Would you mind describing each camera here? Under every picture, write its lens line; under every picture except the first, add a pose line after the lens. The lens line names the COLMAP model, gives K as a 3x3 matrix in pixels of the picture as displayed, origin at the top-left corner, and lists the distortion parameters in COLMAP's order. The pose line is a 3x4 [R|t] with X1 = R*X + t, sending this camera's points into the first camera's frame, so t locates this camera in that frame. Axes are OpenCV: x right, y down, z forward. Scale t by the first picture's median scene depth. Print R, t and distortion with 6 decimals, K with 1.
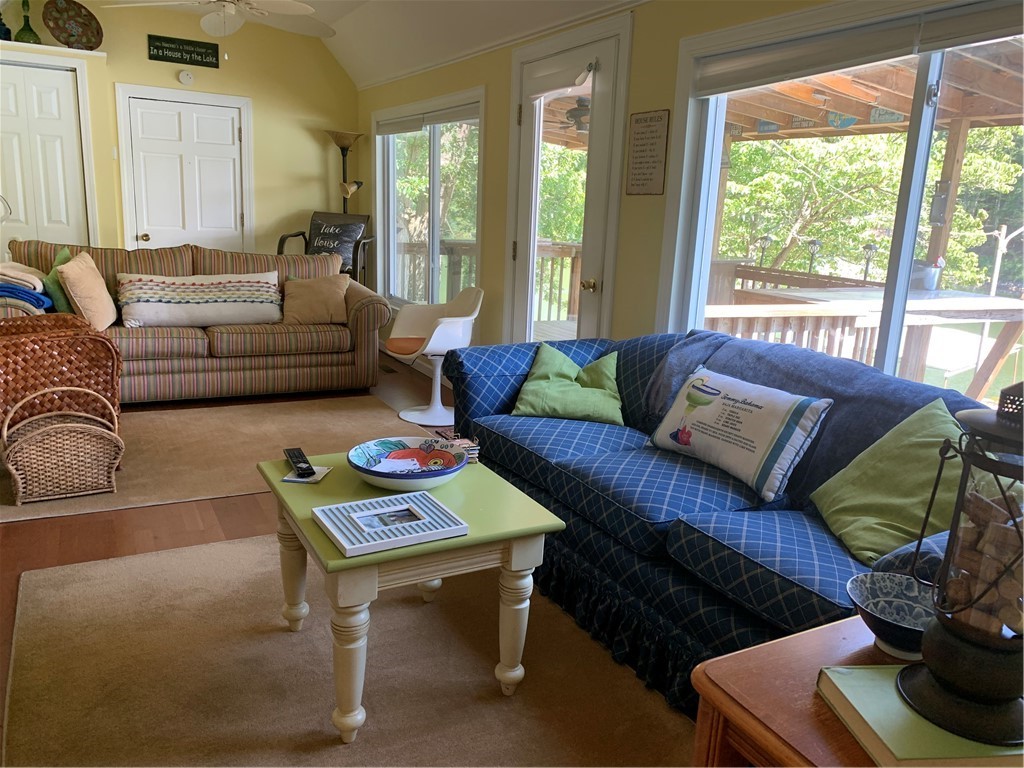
lens RADIAL K [[784.0, 0, 510.5], [0, 784.0, 386.6], [0, 0, 1]] dist [0.046293, -0.060093]
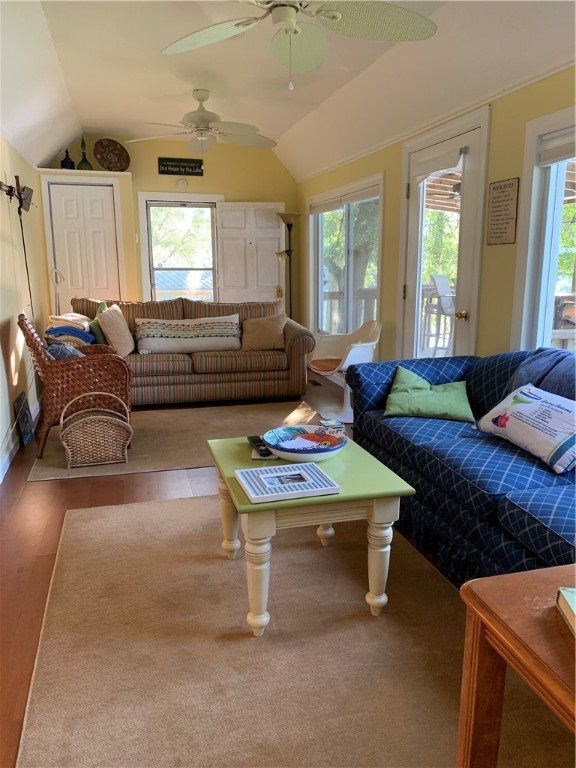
lens RADIAL K [[588.0, 0, 284.8], [0, 588.0, 383.8], [0, 0, 1]] dist [0.046293, -0.060093]
pose [[0.972188, -0.002902, -0.234183, 0.057008], [-0.003240, 0.999661, -0.025837, 0.012742], [0.234178, 0.025877, 0.971849, -0.024667]]
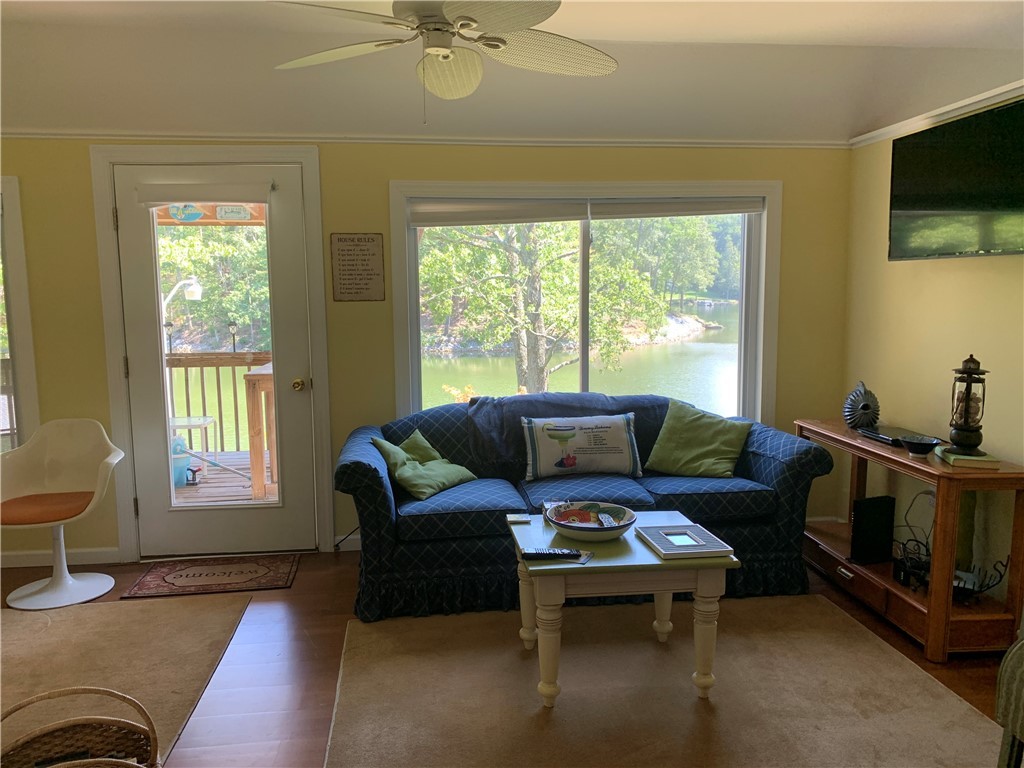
lens RADIAL K [[784.0, 0, 507.1], [0, 784.0, 381.8], [0, 0, 1]] dist [0.046293, -0.060093]
pose [[0.367166, -0.167999, 0.914858, -0.923517], [0.235621, 0.968273, 0.083244, -0.186818], [-0.899818, 0.184996, 0.395101, 0.386211]]
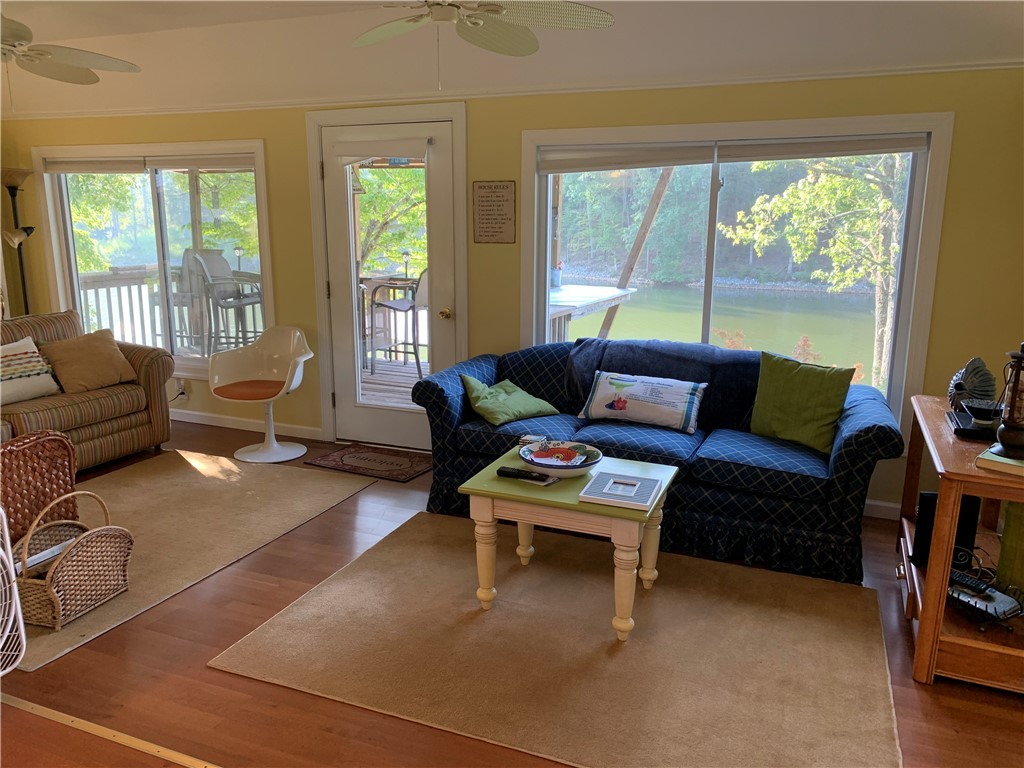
lens RADIAL K [[784.0, 0, 503.7], [0, 784.0, 390.0], [0, 0, 1]] dist [0.046293, -0.060093]
pose [[0.775853, -0.177553, 0.605415, -0.718259], [0.171777, 0.982780, 0.068088, -0.095291], [-0.607078, 0.051170, 0.792993, -0.047019]]
